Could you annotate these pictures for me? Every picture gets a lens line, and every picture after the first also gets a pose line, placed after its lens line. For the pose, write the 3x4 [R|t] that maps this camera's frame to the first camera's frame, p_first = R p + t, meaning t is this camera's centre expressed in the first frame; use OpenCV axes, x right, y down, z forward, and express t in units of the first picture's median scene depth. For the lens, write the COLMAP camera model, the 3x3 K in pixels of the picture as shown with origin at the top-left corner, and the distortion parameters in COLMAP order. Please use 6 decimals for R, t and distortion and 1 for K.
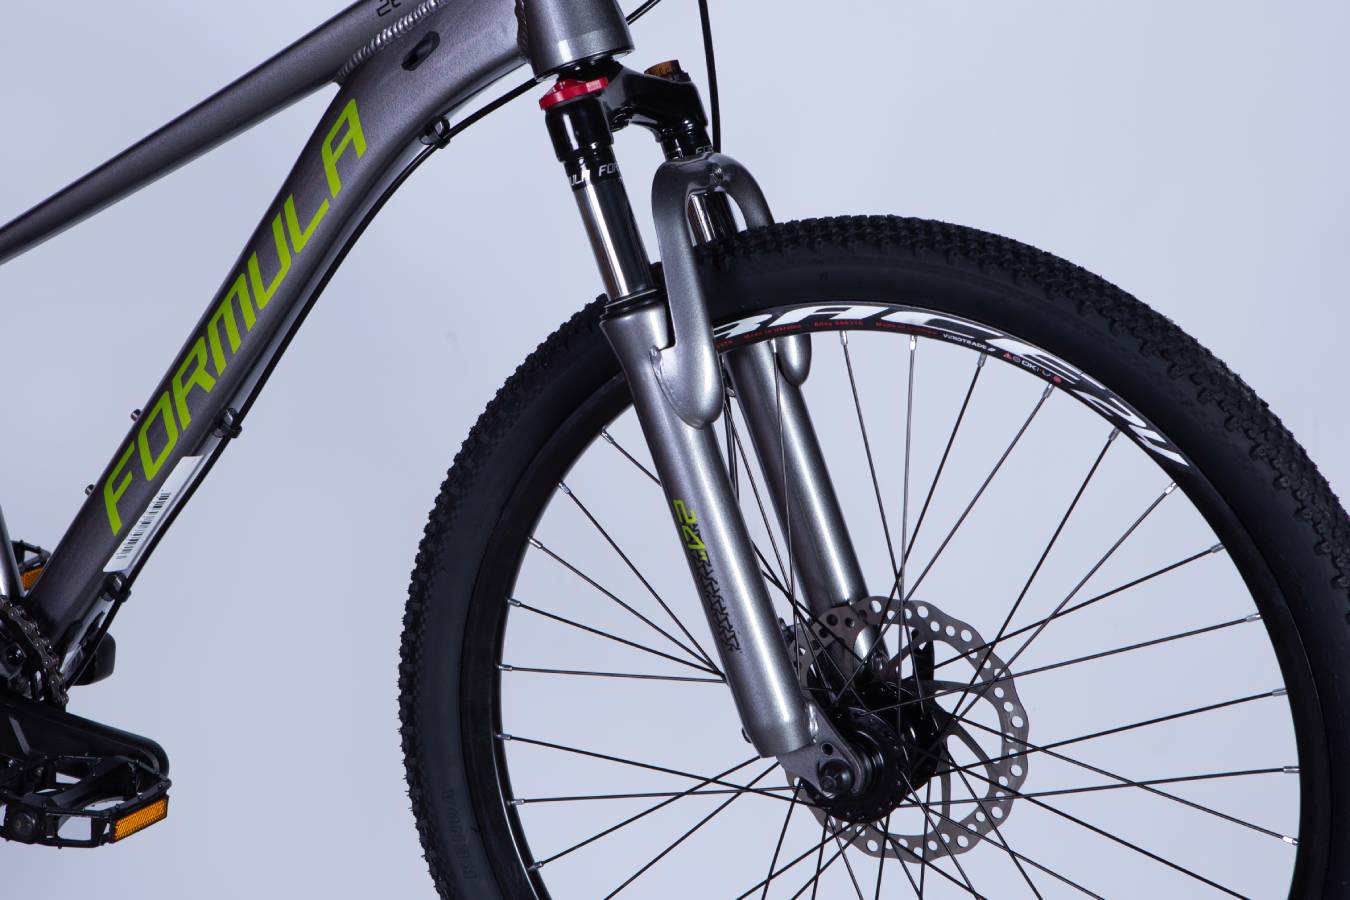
lens RADIAL K [[2943.8, 0, 677.9], [0, 2943.8, 456.2], [0, 0, 1]] dist [0.240909, 0.000000]
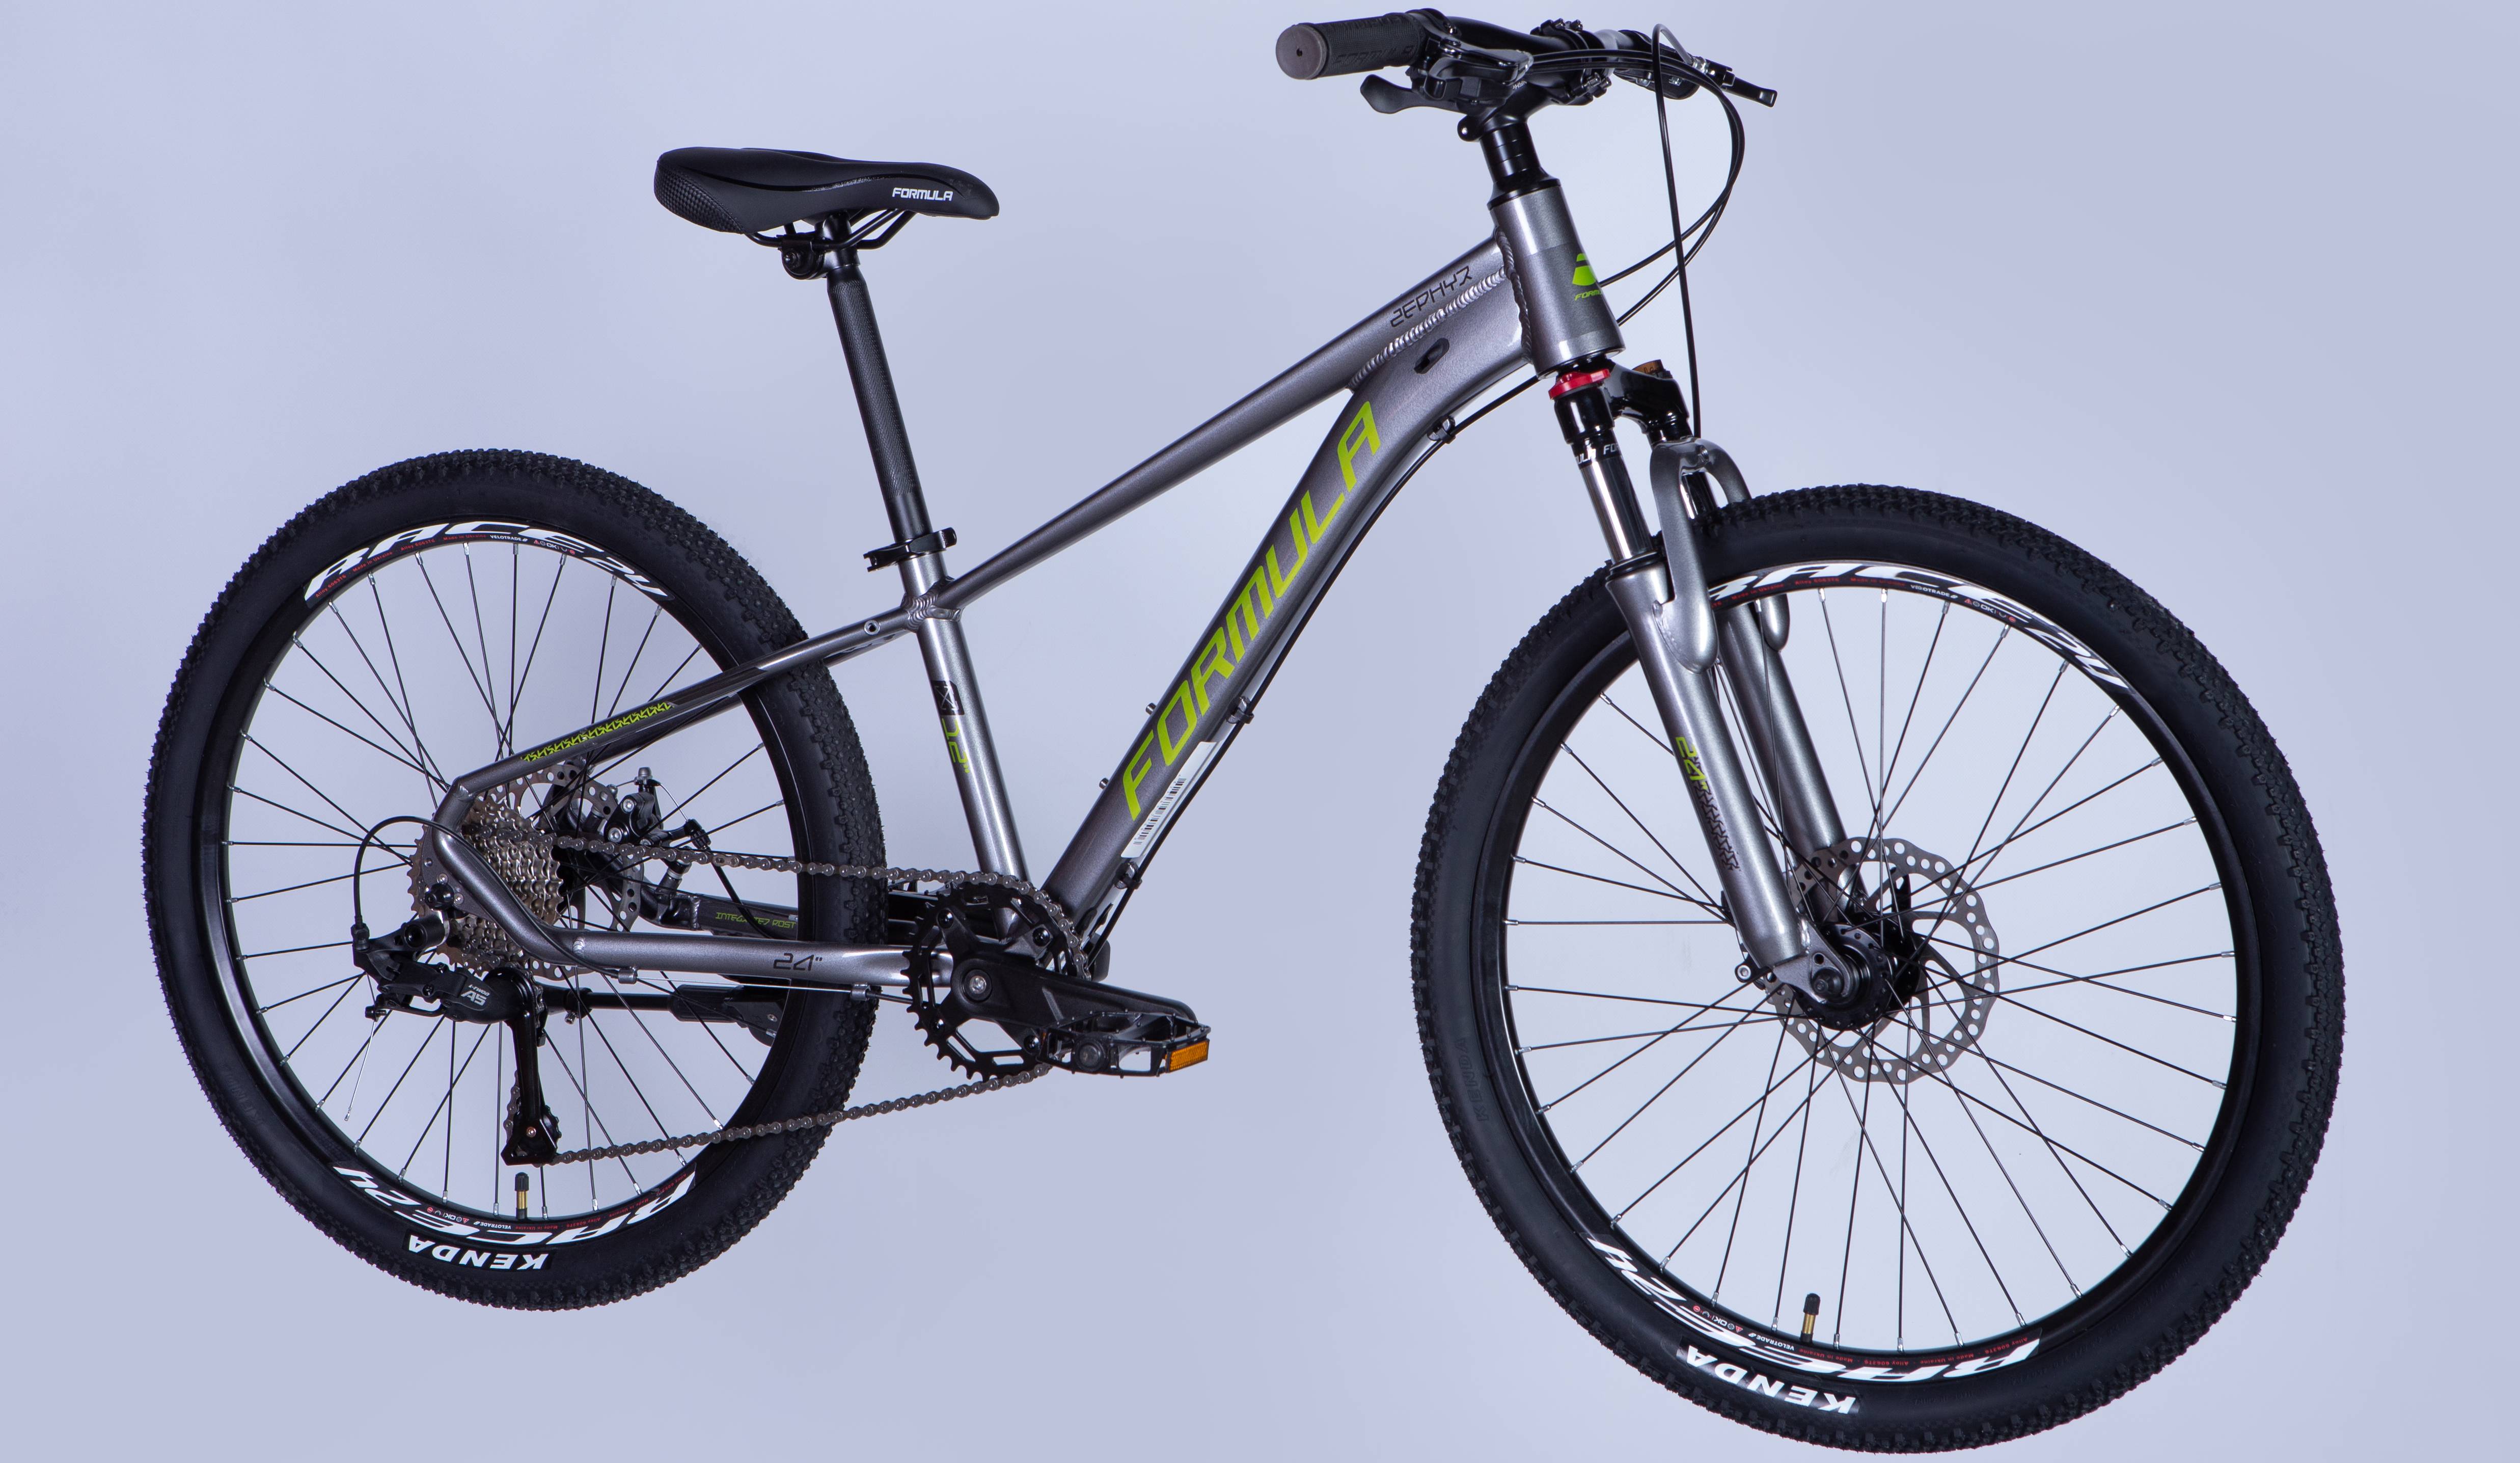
lens RADIAL K [[5042.5, 0, 1323.7], [0, 5042.5, 698.2], [0, 0, 1]] dist [0.143136, 0.000000]
pose [[0.999556, -0.021958, -0.020122, -0.092289], [0.019882, 0.994979, -0.098086, 0.177625], [0.022175, 0.097643, 0.994974, -0.882024]]
